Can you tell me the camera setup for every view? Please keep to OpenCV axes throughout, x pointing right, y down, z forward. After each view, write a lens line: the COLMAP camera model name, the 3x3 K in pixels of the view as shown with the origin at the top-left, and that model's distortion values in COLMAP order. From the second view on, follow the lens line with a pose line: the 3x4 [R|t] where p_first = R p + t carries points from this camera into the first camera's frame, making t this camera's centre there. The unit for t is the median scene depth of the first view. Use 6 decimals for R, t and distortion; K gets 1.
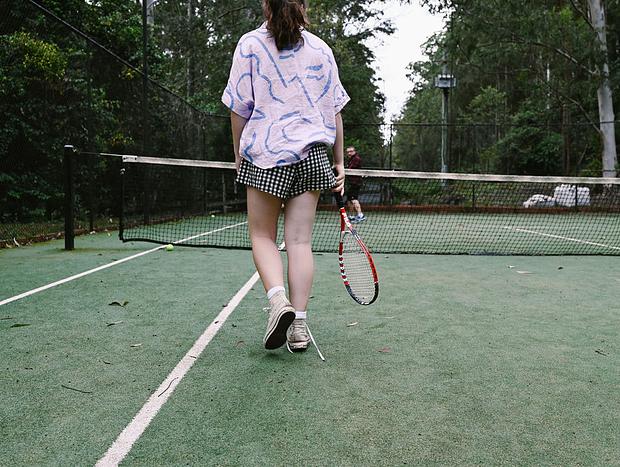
lens RADIAL K [[692.6, 0, 310.0], [0, 692.6, 233.5], [0, 0, 1]] dist [-0.004696, 0.014941]
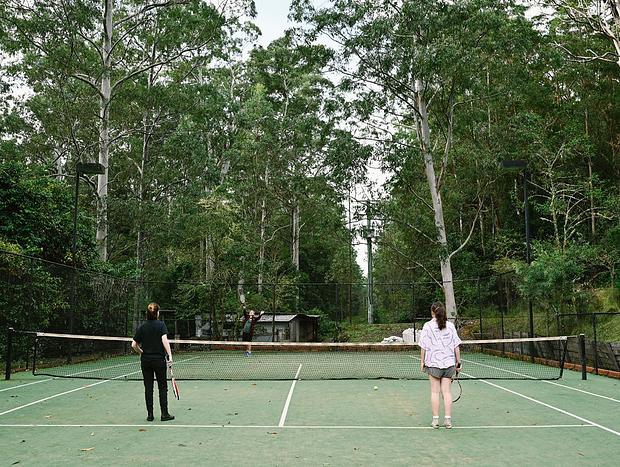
lens RADIAL K [[692.6, 0, 310.0], [0, 692.6, 233.5], [0, 0, 1]] dist [-0.004696, 0.014941]
pose [[0.999485, 0.001458, 0.032043, 0.237044], [0.004557, 0.982380, -0.186840, -0.007252], [-0.031751, 0.186890, 0.981868, -0.549683]]
